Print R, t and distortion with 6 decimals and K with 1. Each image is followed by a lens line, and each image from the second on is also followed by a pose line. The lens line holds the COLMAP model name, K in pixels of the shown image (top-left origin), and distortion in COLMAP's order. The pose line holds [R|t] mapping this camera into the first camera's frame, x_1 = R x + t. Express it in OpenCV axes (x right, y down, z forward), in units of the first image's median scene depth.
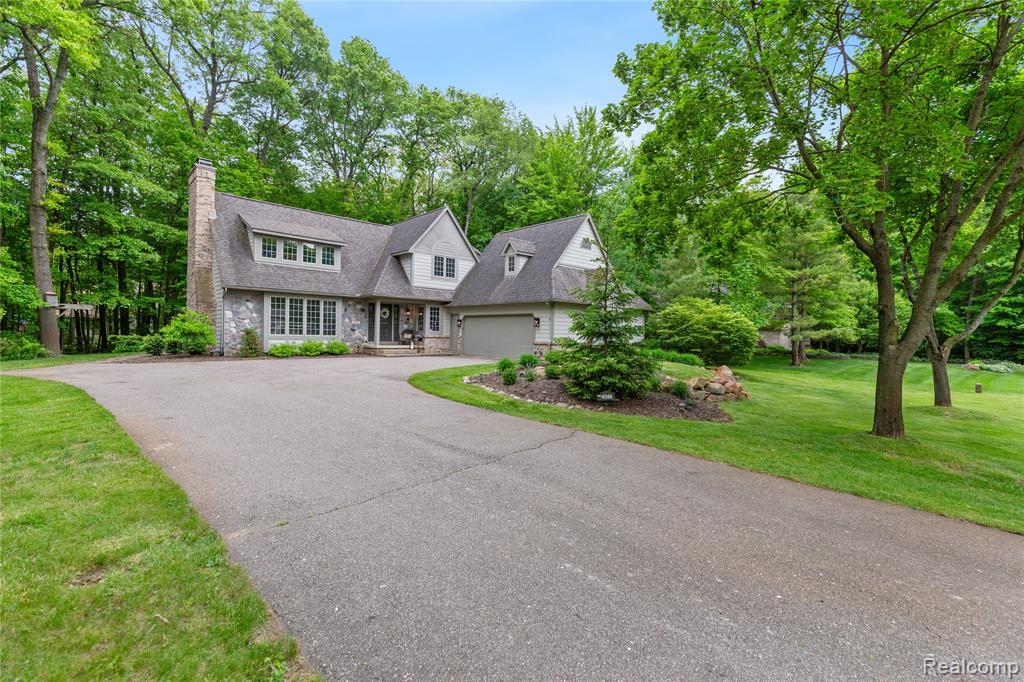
lens RADIAL K [[469.0, 0, 520.2], [0, 469.0, 340.2], [0, 0, 1]] dist [0.004918, 0.000398]
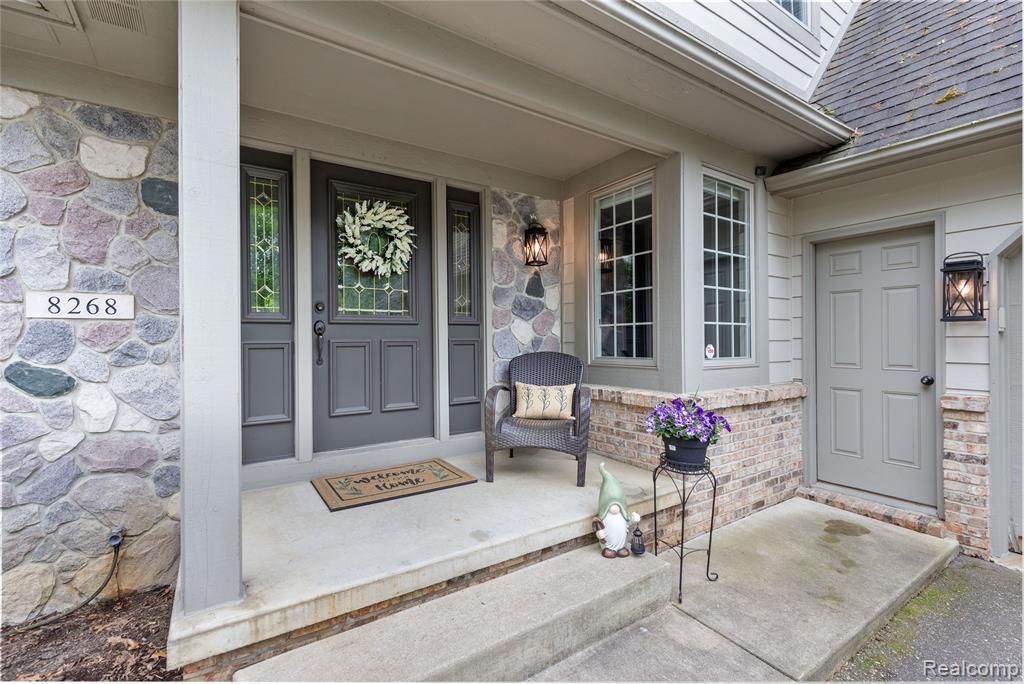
lens RADIAL K [[469.0, 0, 526.9], [0, 469.0, 340.1], [0, 0, 1]] dist [0.004918, 0.000398]
pose [[0.987376, -0.028554, -0.155797, -0.228120], [0.026424, 0.999527, -0.015730, -0.025180], [0.156173, 0.011415, 0.987664, 0.881188]]
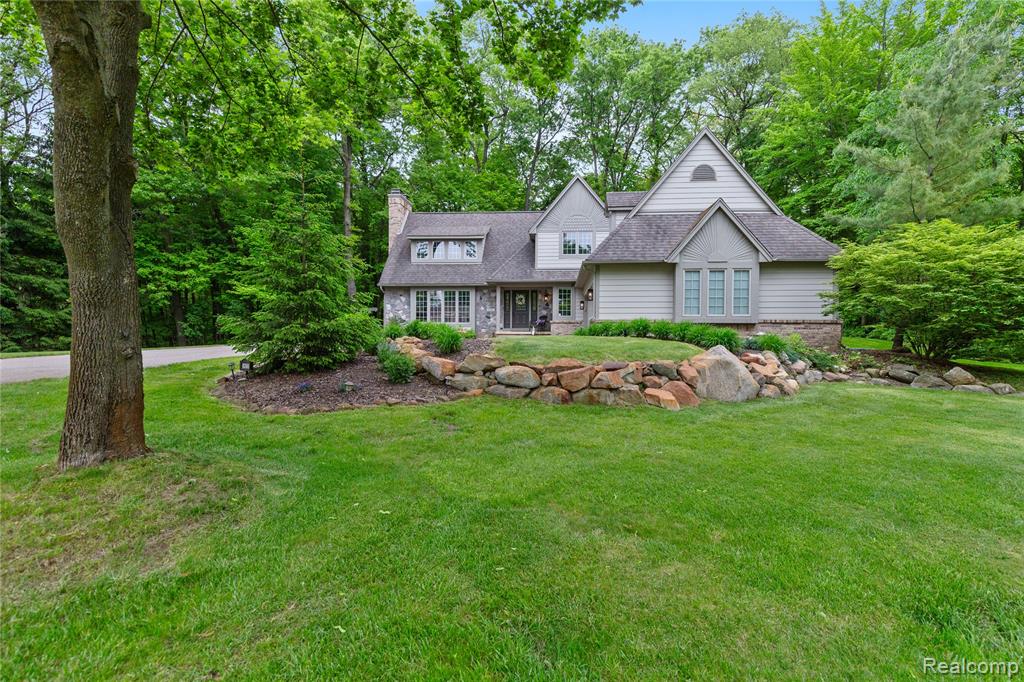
lens RADIAL K [[469.0, 0, 504.5], [0, 469.0, 336.6], [0, 0, 1]] dist [0.004918, 0.000398]
pose [[0.648172, -0.006302, -0.761468, 0.444923], [0.001972, 0.999976, -0.006597, 0.027388], [0.761492, 0.002774, 0.648169, 0.337511]]
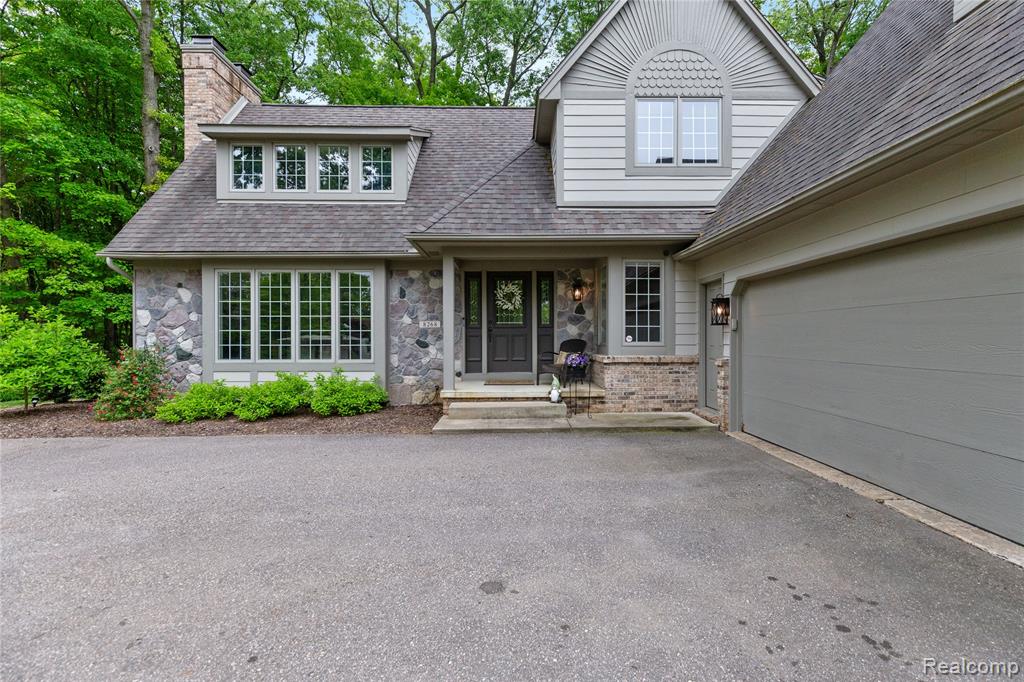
lens RADIAL K [[469.0, 0, 515.5], [0, 469.0, 343.1], [0, 0, 1]] dist [0.004918, 0.000398]
pose [[0.727843, -0.015507, -0.685569, -0.032152], [0.010634, 0.999879, -0.011327, -0.016678], [0.685661, 0.000954, 0.727920, 0.740691]]
